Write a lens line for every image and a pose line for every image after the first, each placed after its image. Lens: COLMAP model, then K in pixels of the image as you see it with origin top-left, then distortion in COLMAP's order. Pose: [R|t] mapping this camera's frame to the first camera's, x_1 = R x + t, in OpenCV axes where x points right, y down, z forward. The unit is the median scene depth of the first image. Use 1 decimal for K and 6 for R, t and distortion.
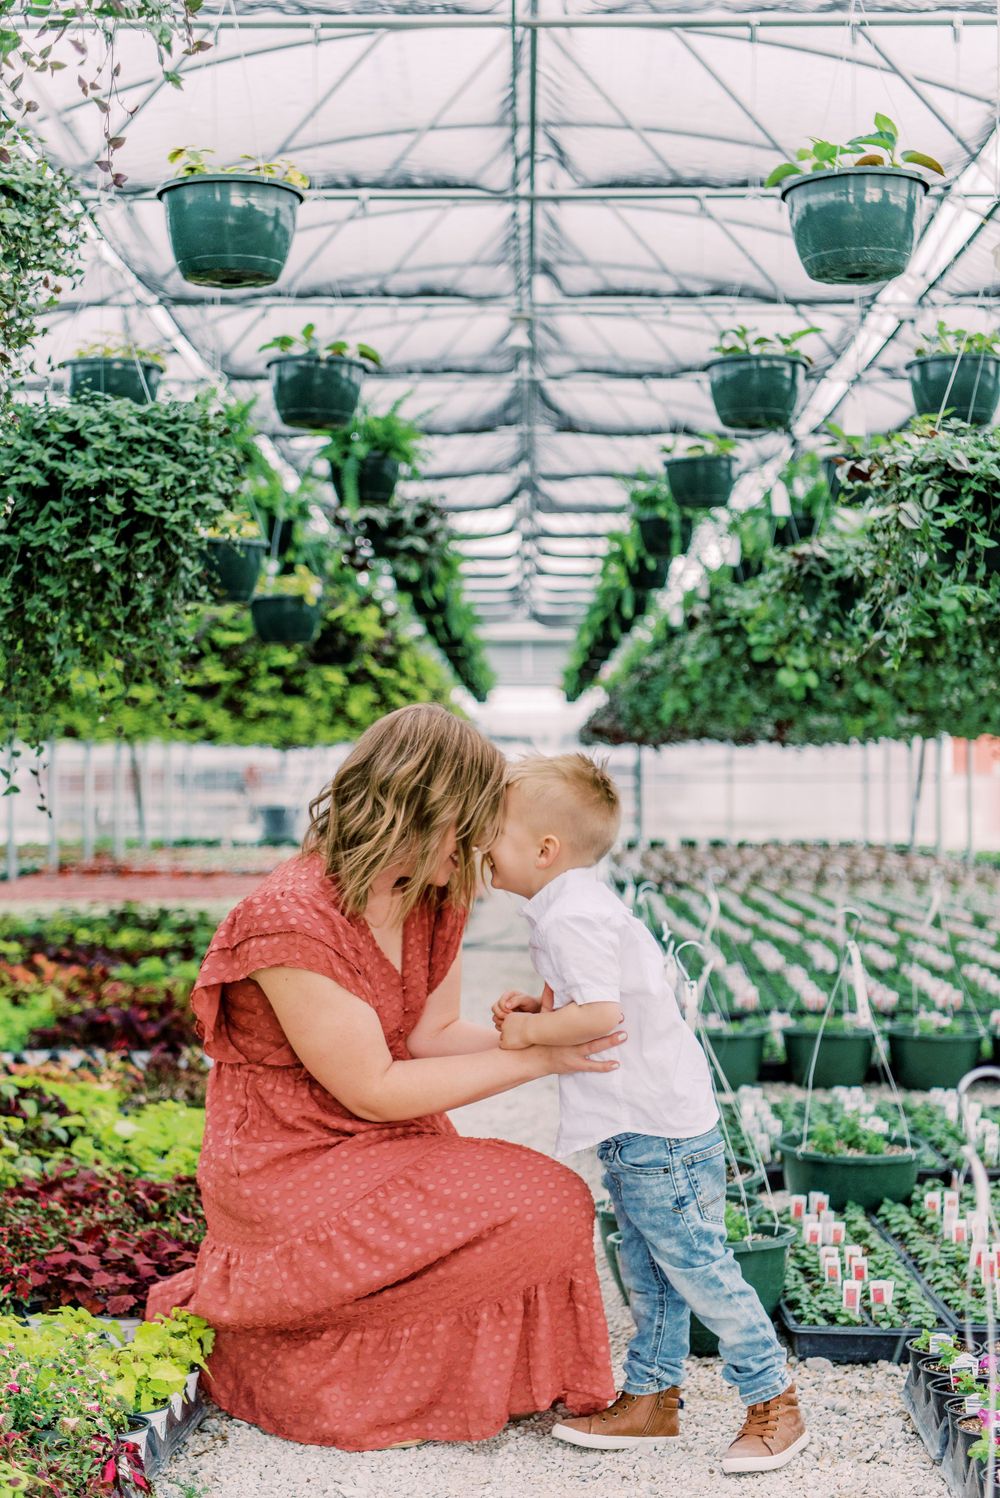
lens RADIAL K [[2258.2, 0, 484.2], [0, 2258.2, 756.2], [0, 0, 1]] dist [0.006529, 0.000000]
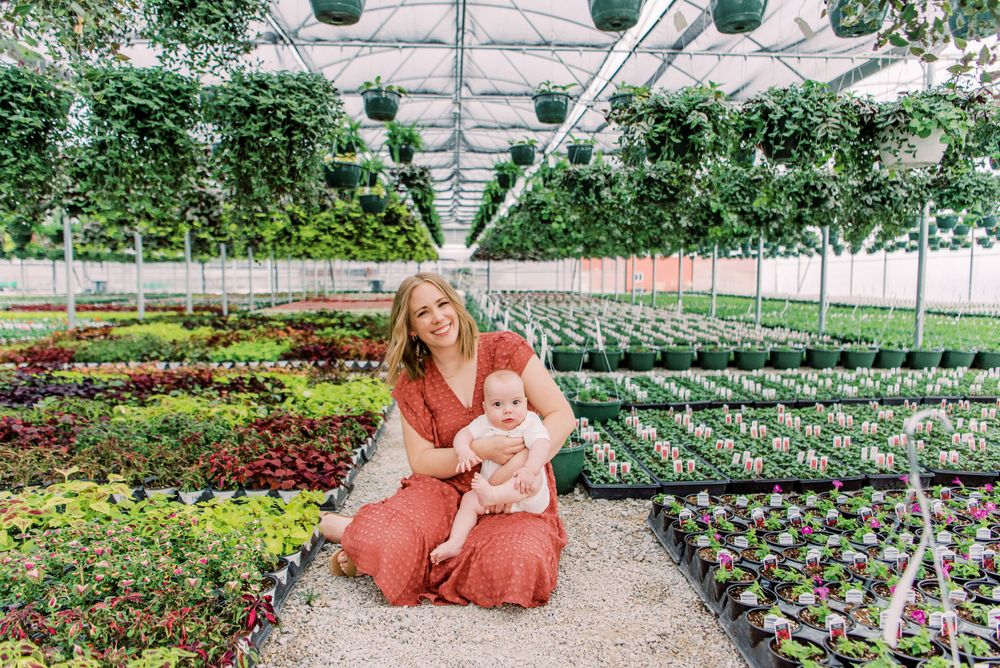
lens RADIAL K [[661.7, 0, 490.1], [0, 661.7, 326.5], [0, 0, 1]] dist [-0.015443, 0.004259]
pose [[0.997150, -0.005024, 0.075282, -0.009222], [-0.001614, 0.996132, 0.087859, 0.022469], [-0.075432, -0.087730, 0.993284, 0.233066]]
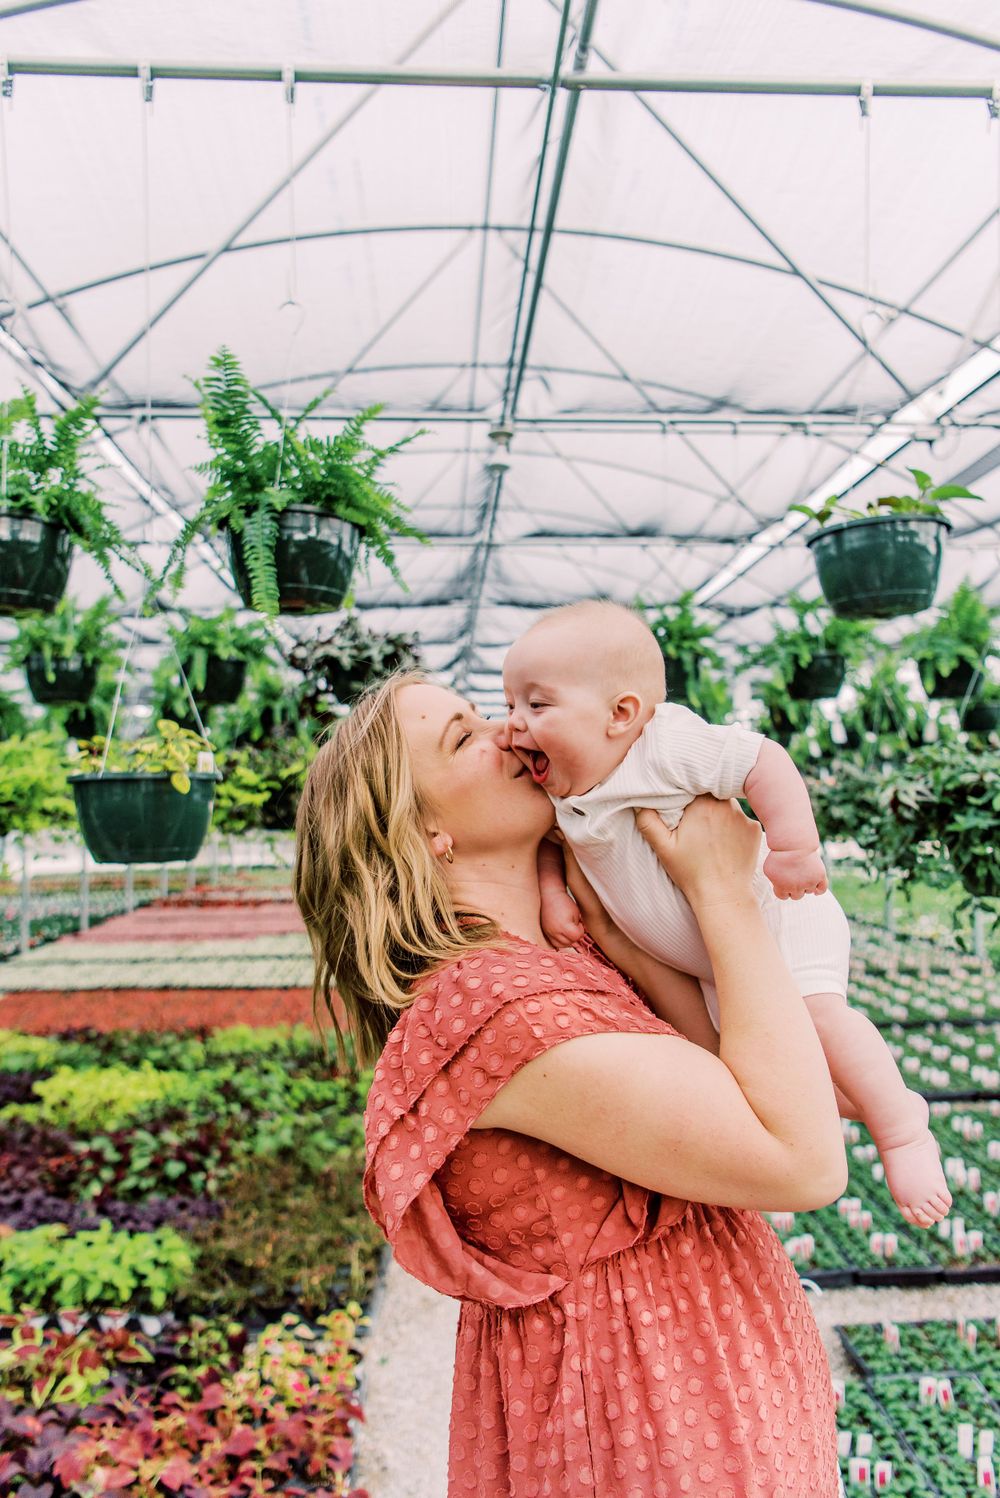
lens RADIAL K [[1008.5, 0, 487.8], [0, 1008.5, 751.5], [0, 0, 1]] dist [0.038437, -0.000488]
pose [[0.997573, -0.008753, 0.069078, -0.028942], [0.011726, 0.999017, -0.042749, -0.084144], [-0.068636, 0.043456, 0.996695, 0.978580]]
